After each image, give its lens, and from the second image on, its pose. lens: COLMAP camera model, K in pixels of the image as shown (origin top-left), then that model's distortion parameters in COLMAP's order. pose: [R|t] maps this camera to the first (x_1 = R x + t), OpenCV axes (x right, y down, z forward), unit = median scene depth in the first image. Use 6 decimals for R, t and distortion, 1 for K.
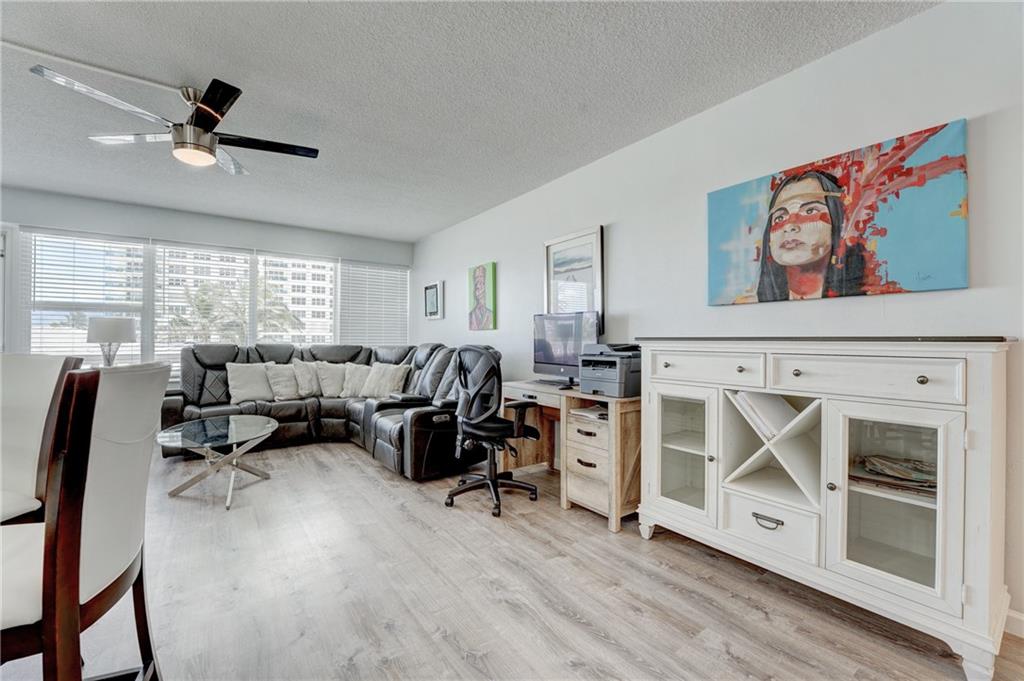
lens RADIAL K [[417.9, 0, 510.4], [0, 417.9, 338.5], [0, 0, 1]] dist [-0.026199, 0.001104]
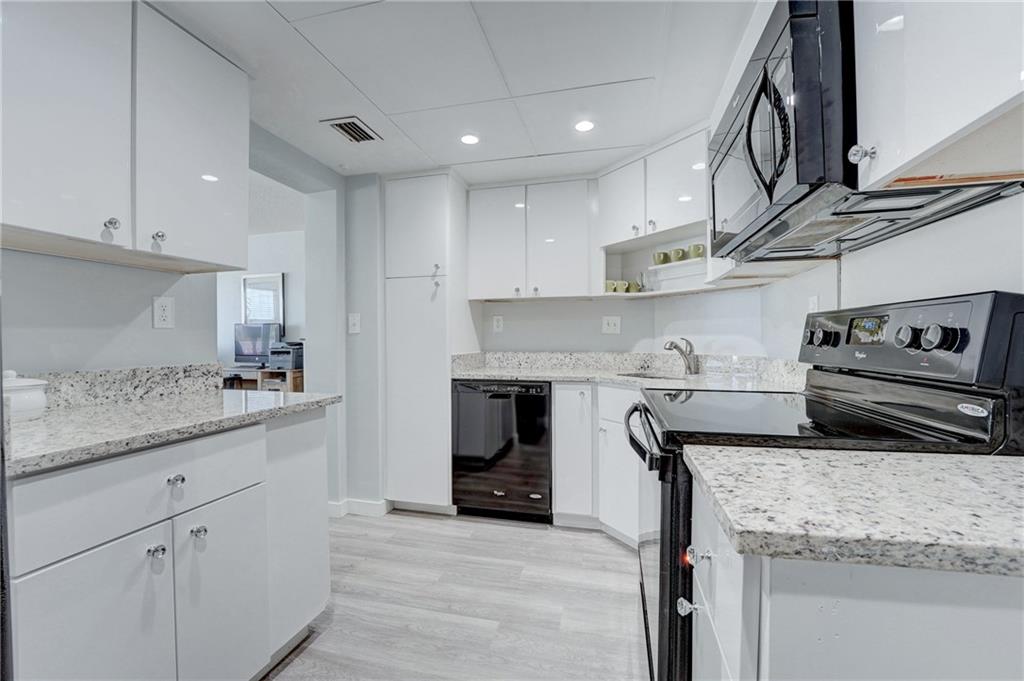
lens RADIAL K [[417.9, 0, 510.4], [0, 417.9, 338.5], [0, 0, 1]] dist [-0.026199, 0.001104]
pose [[0.761746, -0.006332, 0.647844, -0.218246], [0.005252, 0.999980, 0.003598, -0.006323], [-0.647854, 0.000662, 0.761764, -1.136135]]
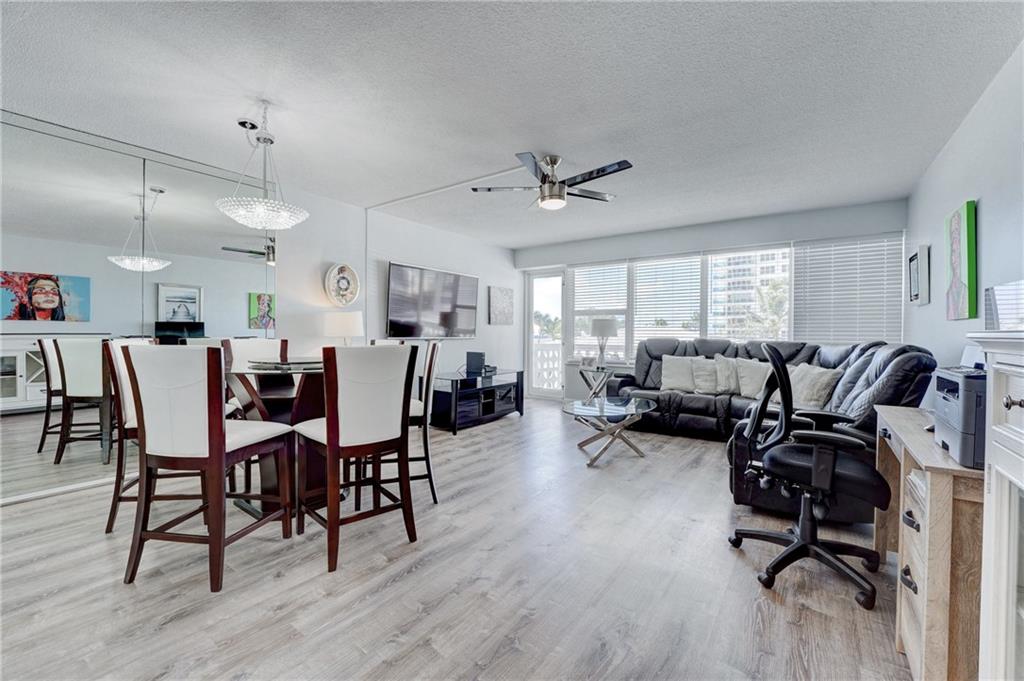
lens RADIAL K [[417.9, 0, 510.4], [0, 417.9, 338.5], [0, 0, 1]] dist [-0.026199, 0.001104]
pose [[0.311619, 0.010074, -0.950154, 0.508152], [-0.000294, 0.999945, 0.010505, 0.001115], [0.950207, -0.002994, 0.311604, 0.391550]]
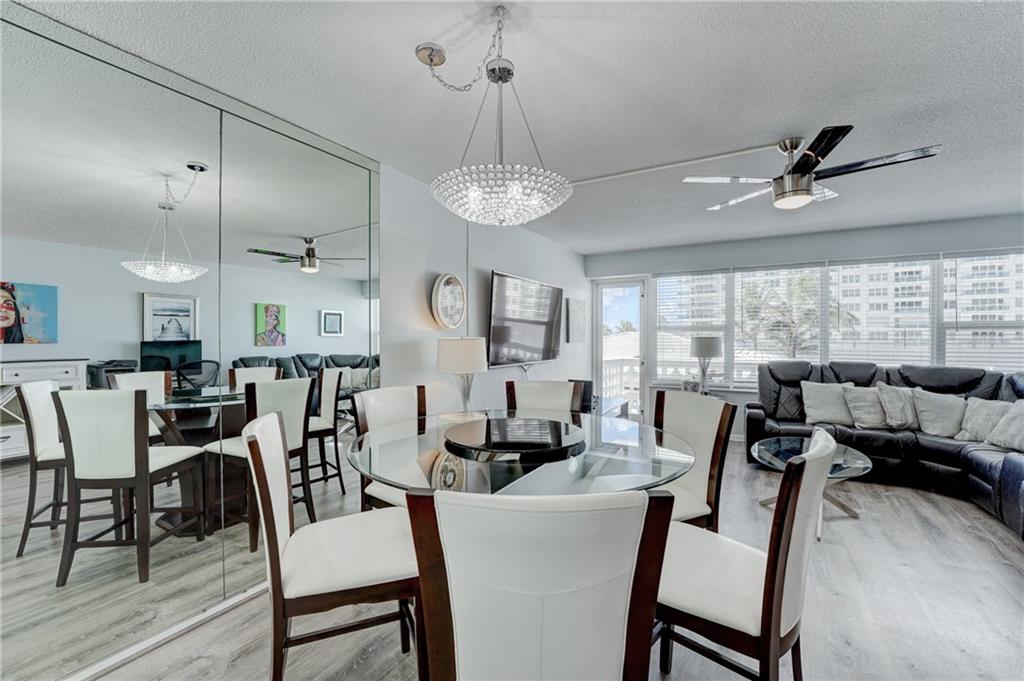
lens RADIAL K [[417.9, 0, 510.4], [0, 417.9, 338.5], [0, 0, 1]] dist [-0.026199, 0.001104]
pose [[0.397229, 0.001579, -0.917718, -0.078193], [0.006810, 0.999966, 0.004668, -0.093633], [0.917694, -0.008104, 0.397205, -0.087825]]
